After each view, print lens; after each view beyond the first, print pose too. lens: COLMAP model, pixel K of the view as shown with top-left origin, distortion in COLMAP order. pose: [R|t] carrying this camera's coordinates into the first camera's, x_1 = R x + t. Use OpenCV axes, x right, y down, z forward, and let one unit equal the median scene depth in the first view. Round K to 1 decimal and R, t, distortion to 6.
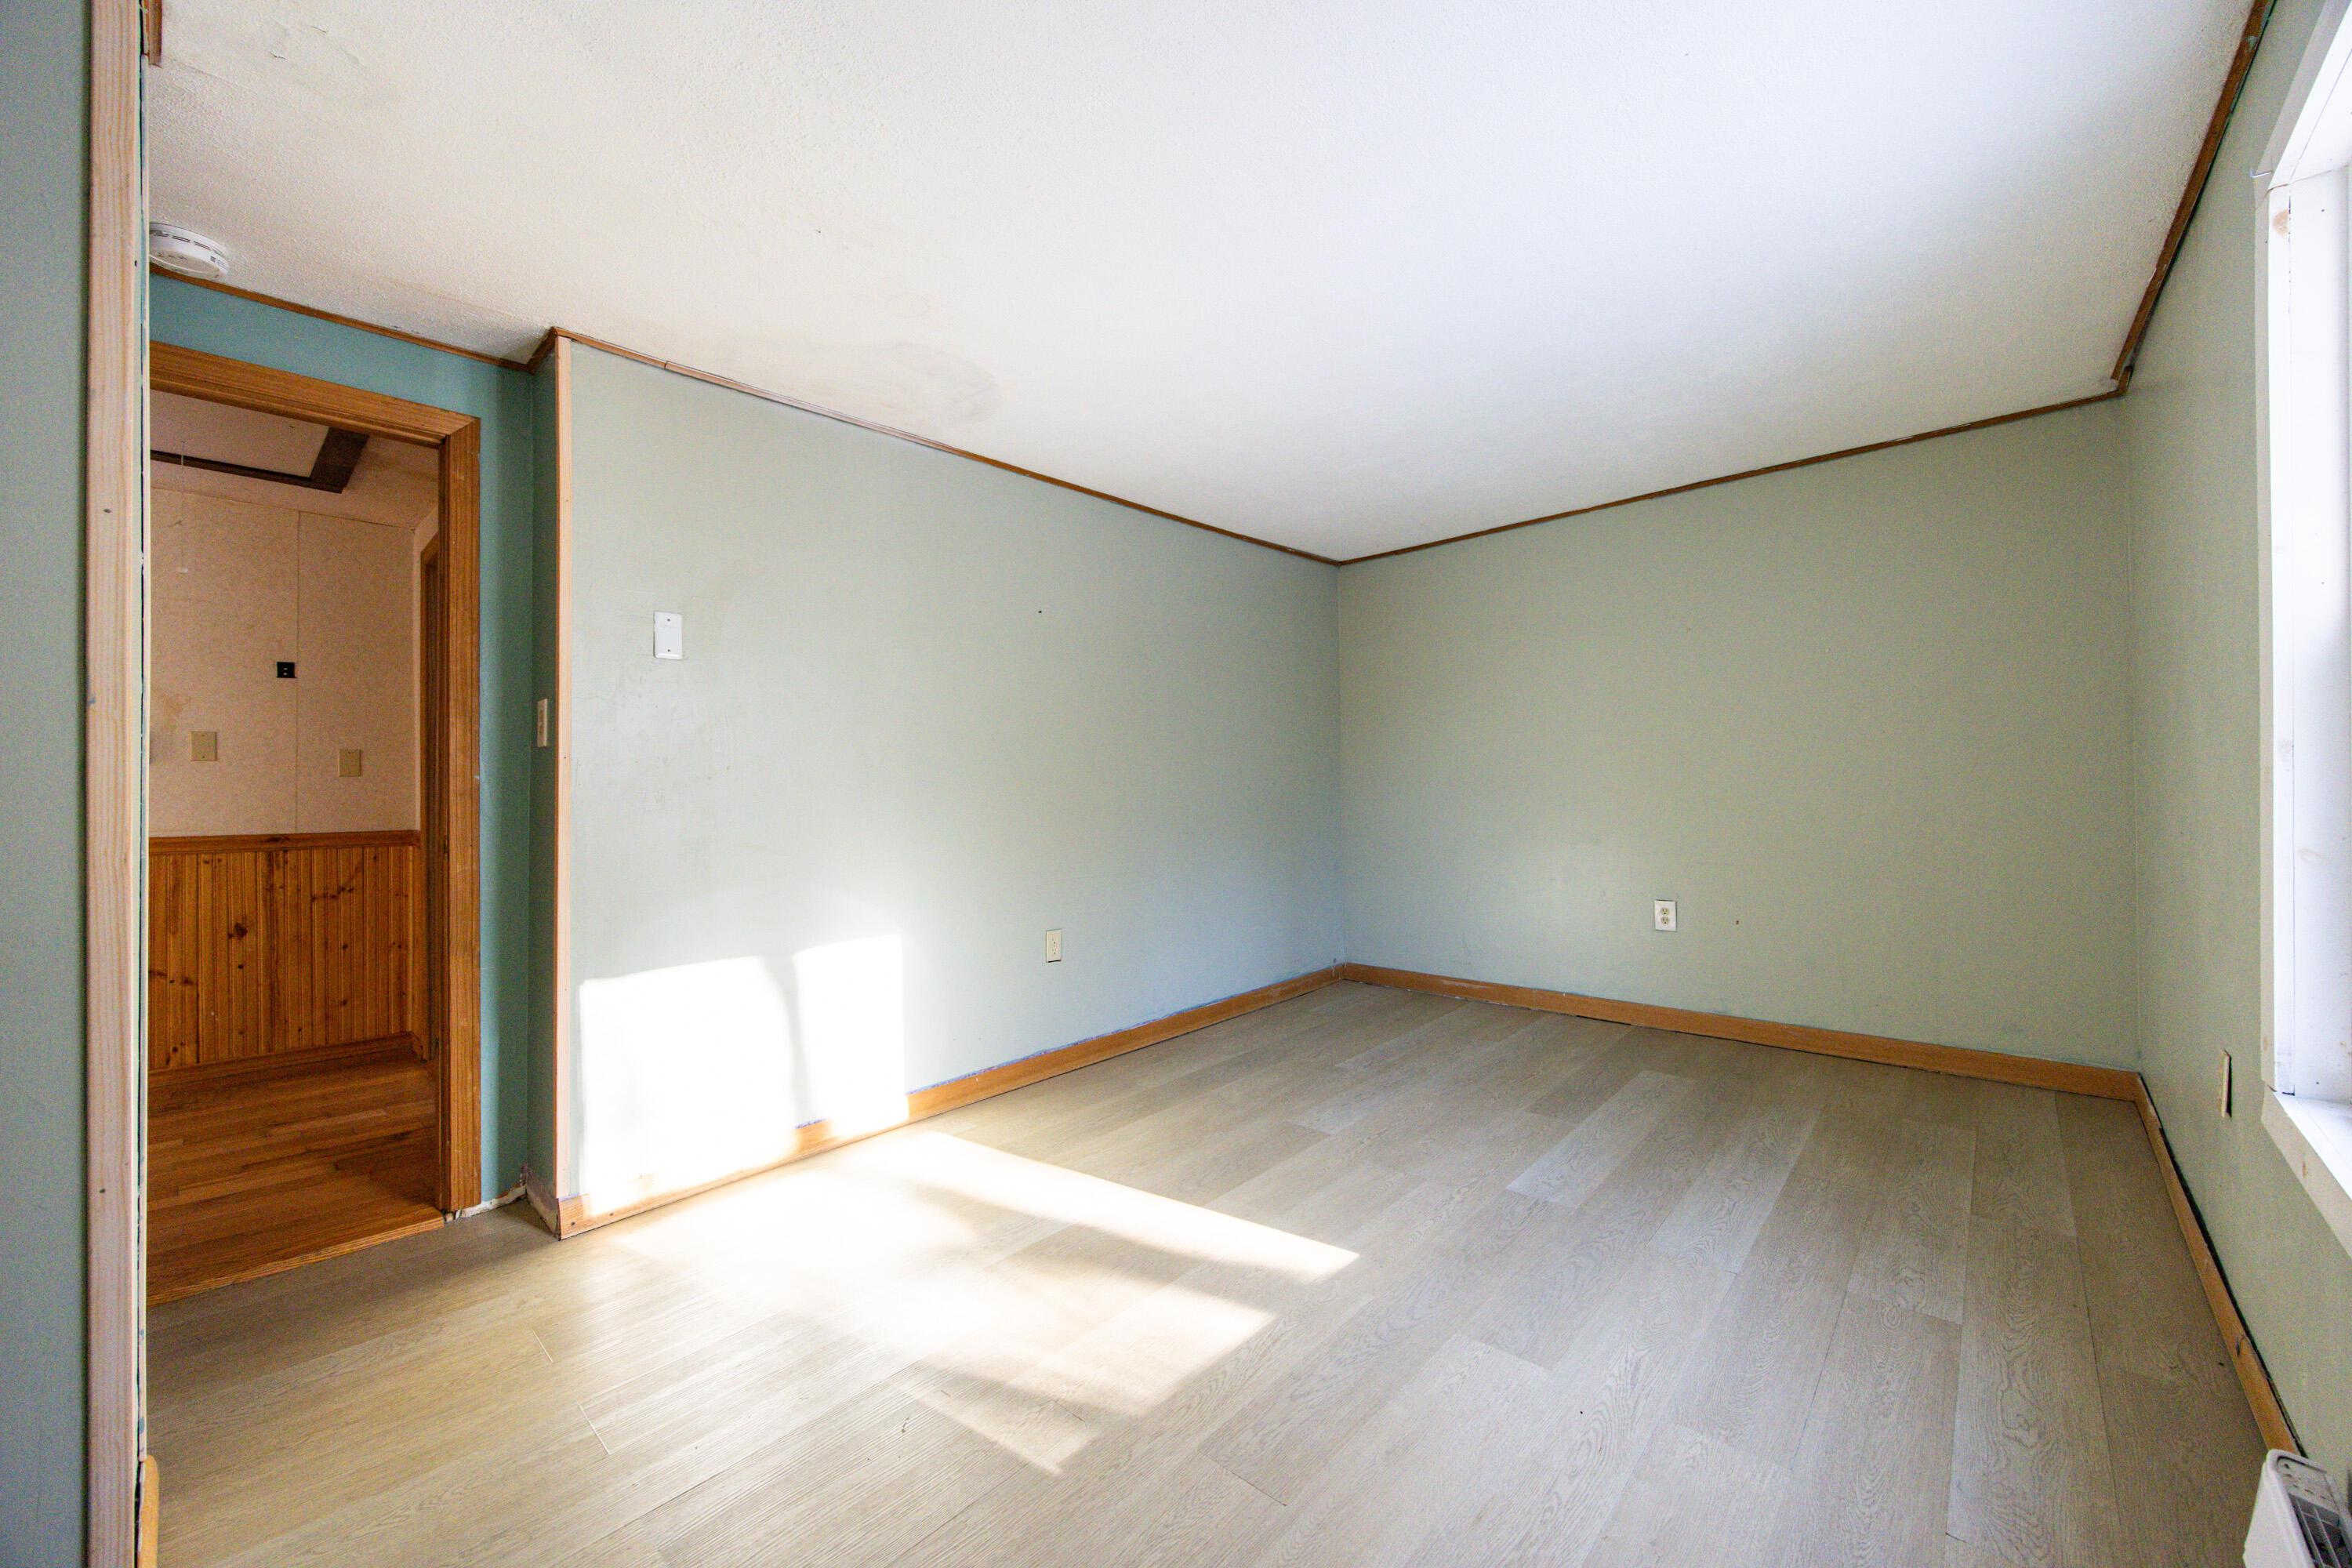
lens RADIAL K [[897.7, 0, 1174.7], [0, 897.7, 781.2], [0, 0, 1]] dist [-0.005880, 0.000092]
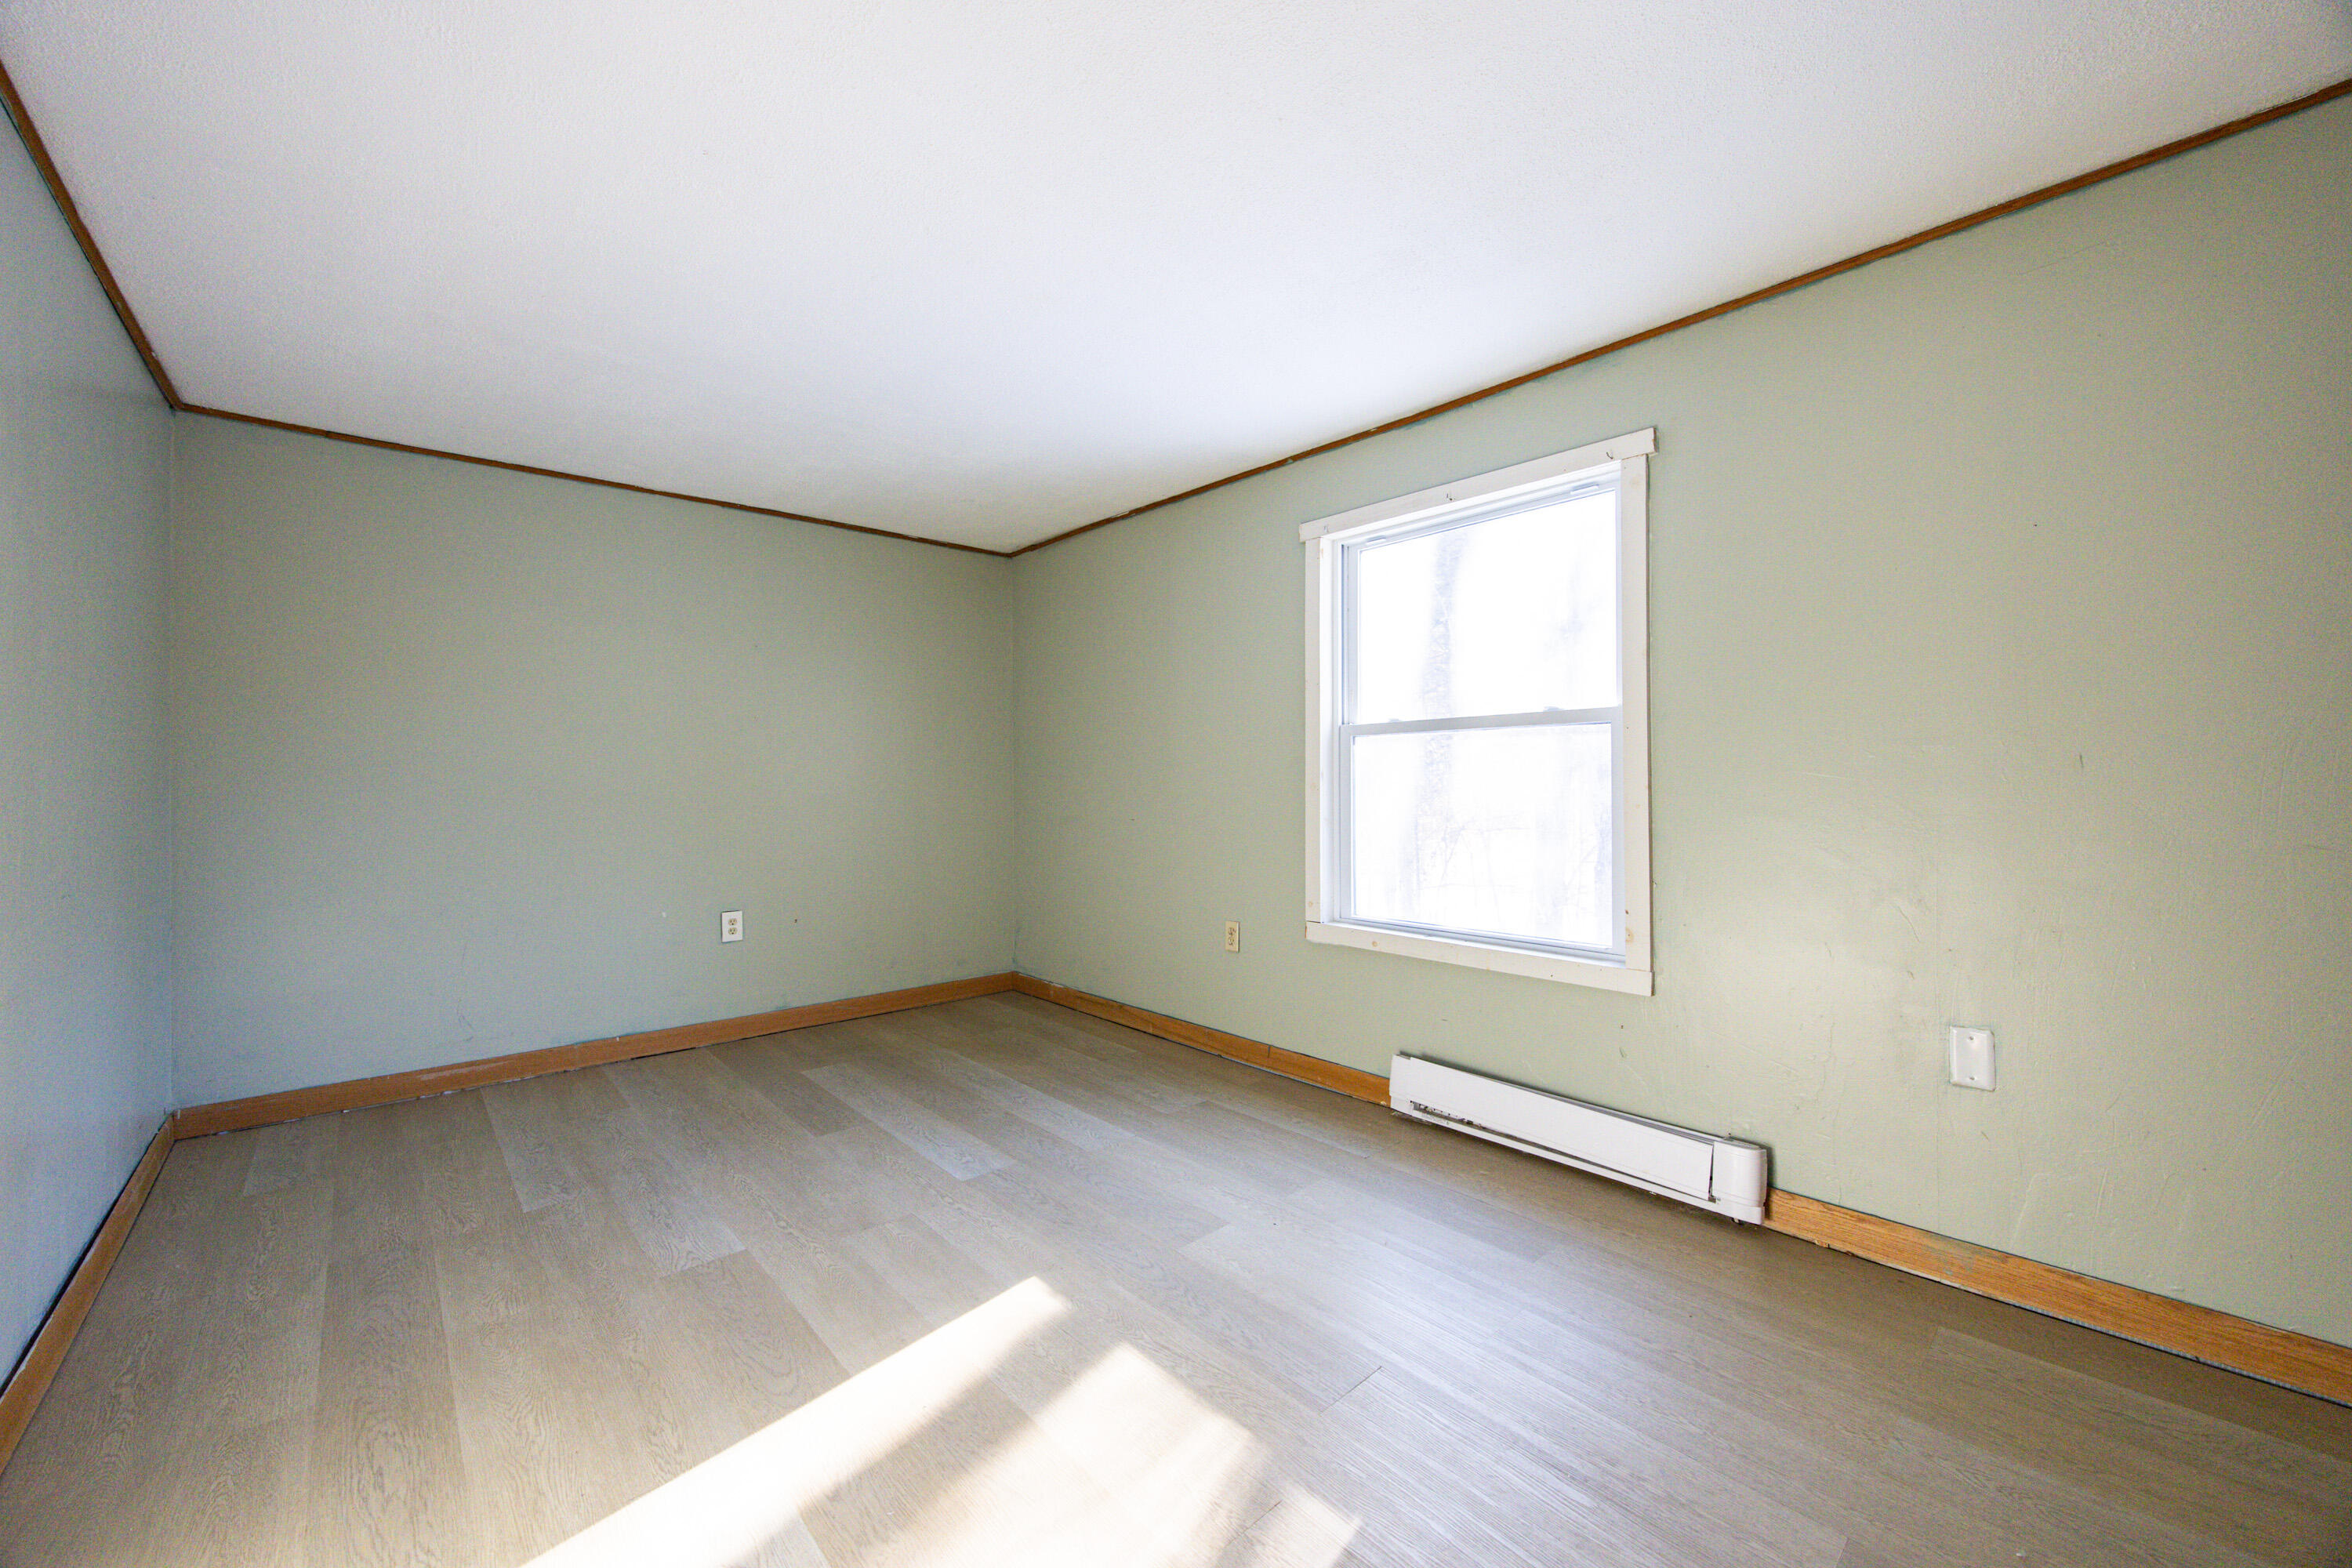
lens RADIAL K [[897.7, 0, 1174.7], [0, 897.7, 792.4], [0, 0, 1]] dist [-0.005880, 0.000092]
pose [[0.089510, 0.006661, 0.995964, -0.554901], [-0.000525, 0.999978, -0.006640, 0.008754], [-0.995986, 0.000071, 0.089512, 0.565140]]
